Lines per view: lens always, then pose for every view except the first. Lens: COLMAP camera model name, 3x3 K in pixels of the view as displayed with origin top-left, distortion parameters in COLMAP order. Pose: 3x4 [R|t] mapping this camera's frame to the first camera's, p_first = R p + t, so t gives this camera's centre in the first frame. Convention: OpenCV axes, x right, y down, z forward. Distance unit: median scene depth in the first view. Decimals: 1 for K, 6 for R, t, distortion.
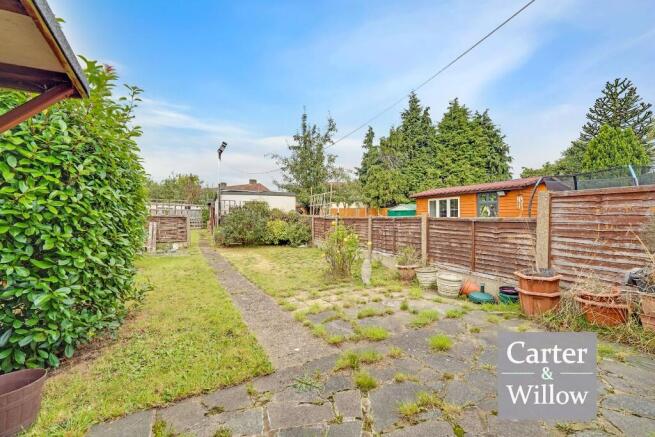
lens RADIAL K [[266.0, 0, 327.9], [0, 266.0, 218.6], [0, 0, 1]] dist [-0.001565, -0.000065]
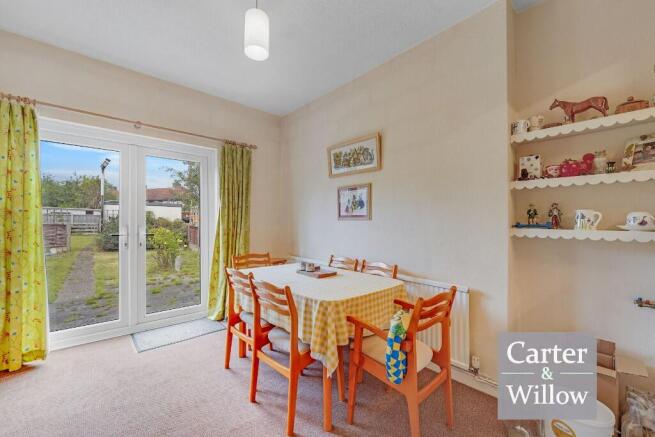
lens RADIAL K [[266.0, 0, 326.7], [0, 266.0, 220.8], [0, 0, 1]] dist [-0.001565, -0.000065]
pose [[0.977960, 0.008236, 0.208628, 0.284086], [-0.006127, 0.999923, -0.010757, -0.015731], [-0.208701, 0.009241, 0.977936, -0.298828]]
